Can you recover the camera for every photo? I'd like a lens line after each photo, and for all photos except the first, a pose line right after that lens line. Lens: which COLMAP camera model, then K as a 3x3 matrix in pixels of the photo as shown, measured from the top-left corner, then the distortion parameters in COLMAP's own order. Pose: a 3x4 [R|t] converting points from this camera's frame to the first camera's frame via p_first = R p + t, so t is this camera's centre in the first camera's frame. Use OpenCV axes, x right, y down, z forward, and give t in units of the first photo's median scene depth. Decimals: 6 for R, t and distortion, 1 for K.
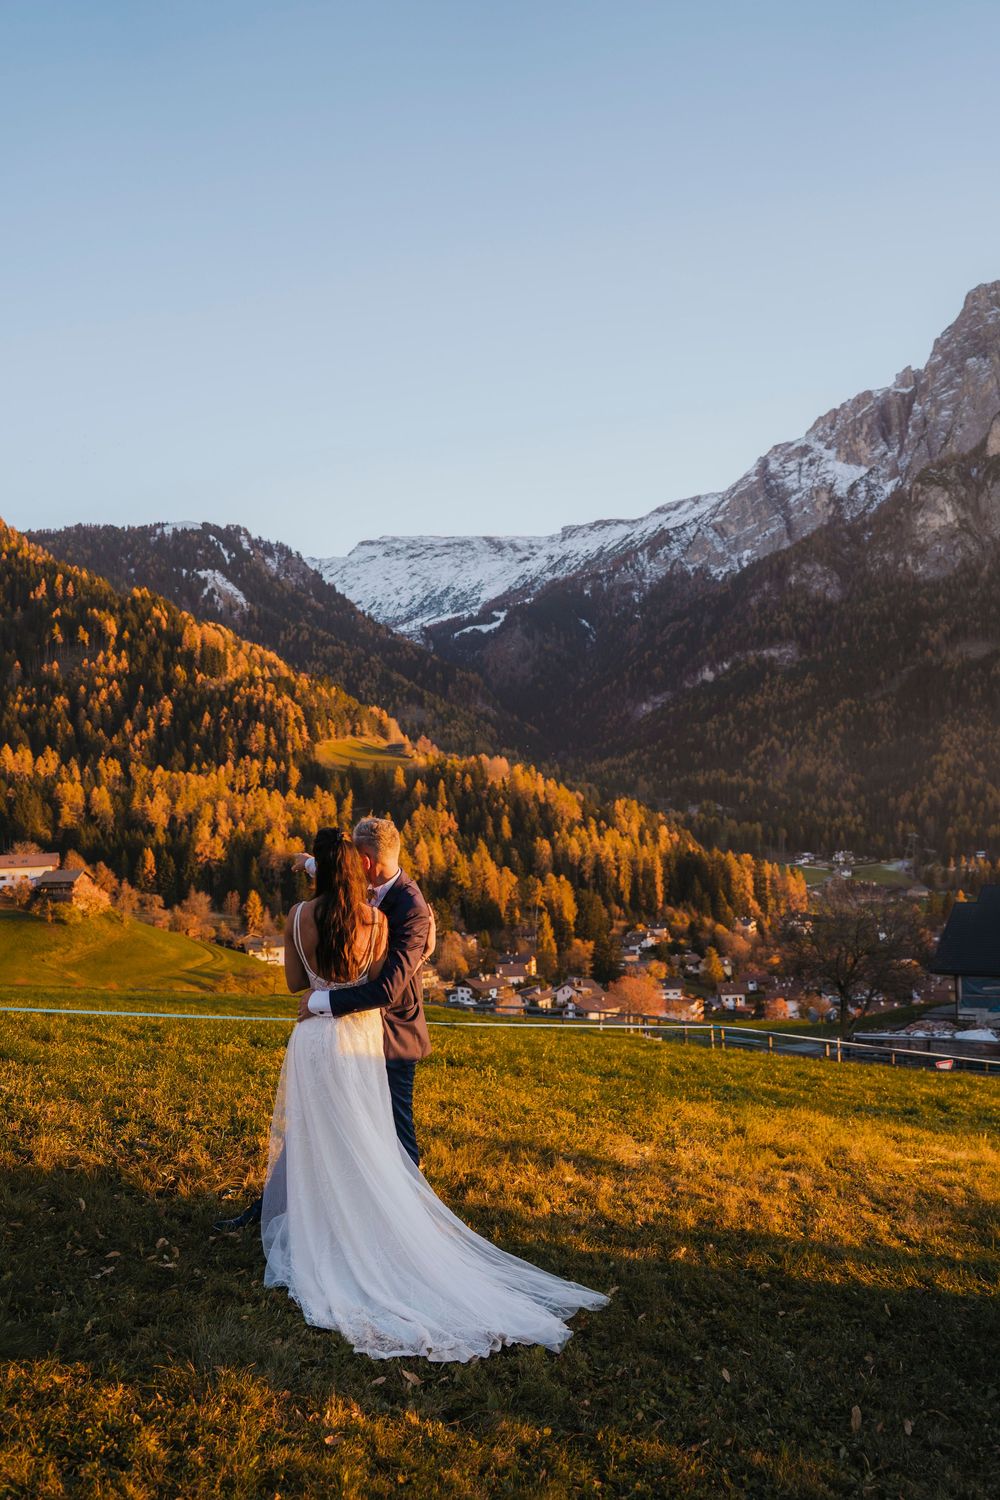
lens RADIAL K [[1304.8, 0, 504.3], [0, 1304.8, 753.2], [0, 0, 1]] dist [-0.065347, 0.050941]
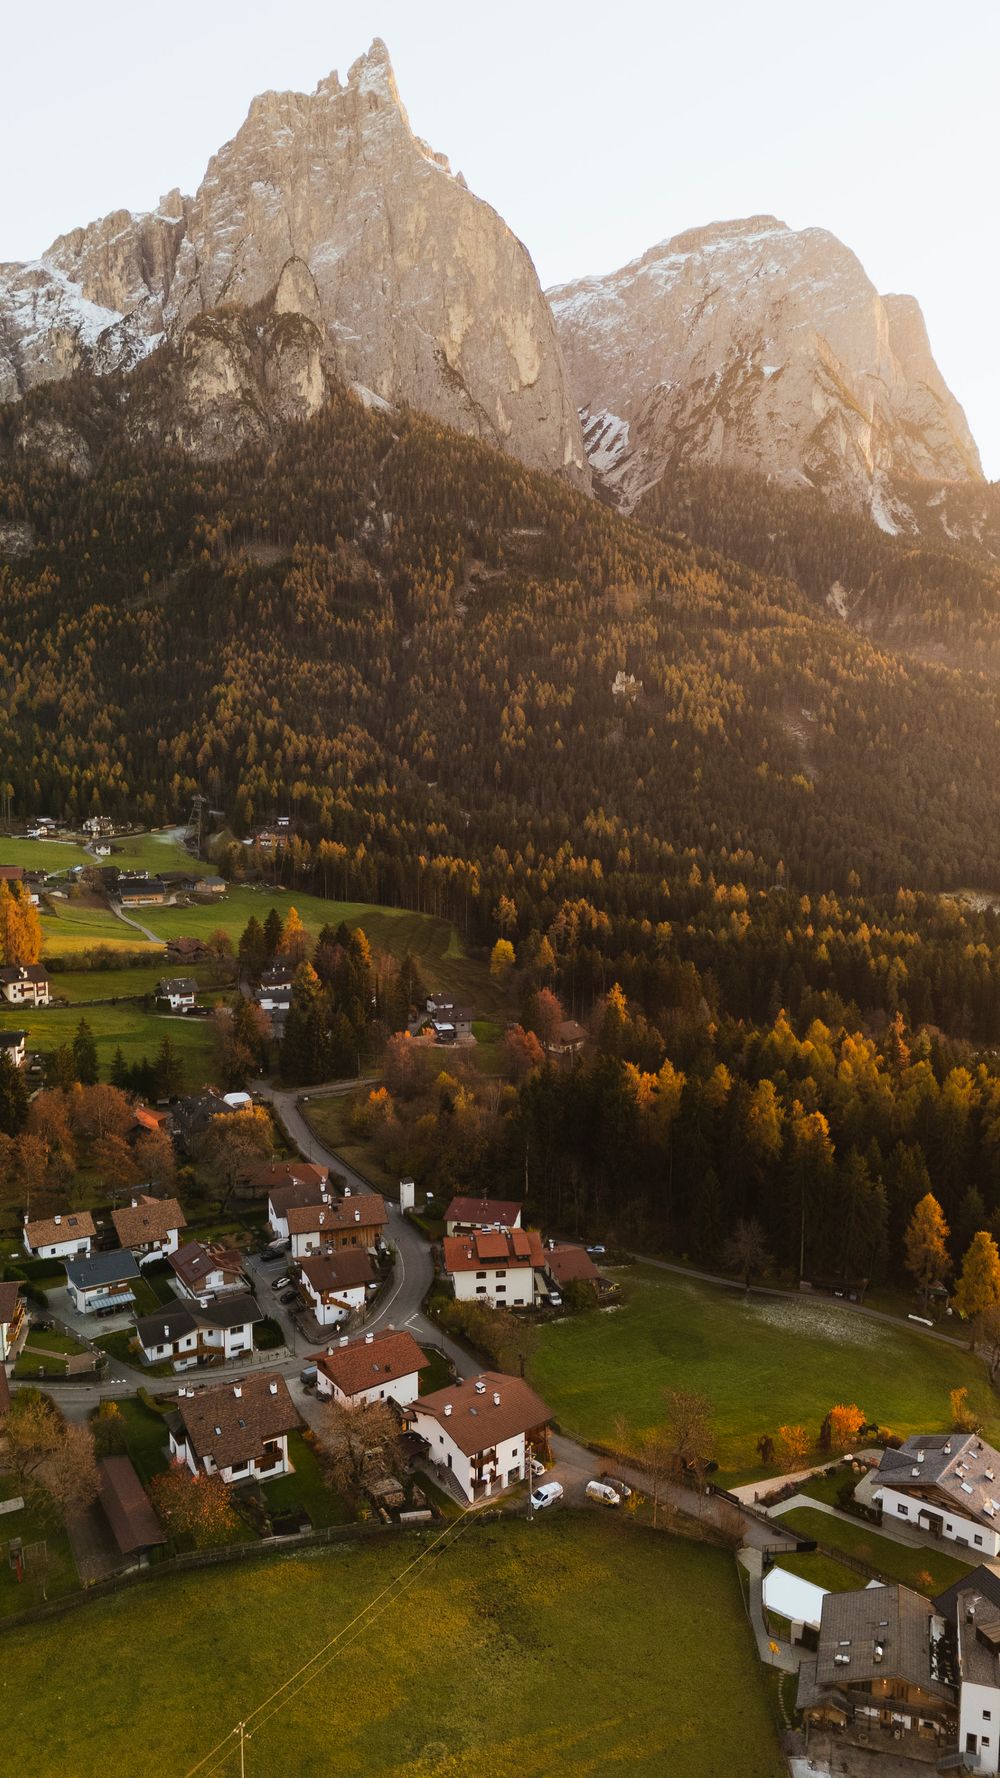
lens RADIAL K [[1219.2, 0, 493.8], [0, 1219.2, 896.6], [0, 0, 1]] dist [0.011530, -0.001615]
pose [[0.839843, -0.045468, 0.540921, 0.058704], [-0.050539, 0.985608, 0.161315, -0.000232], [-0.540471, -0.162817, 0.825459, 0.239400]]
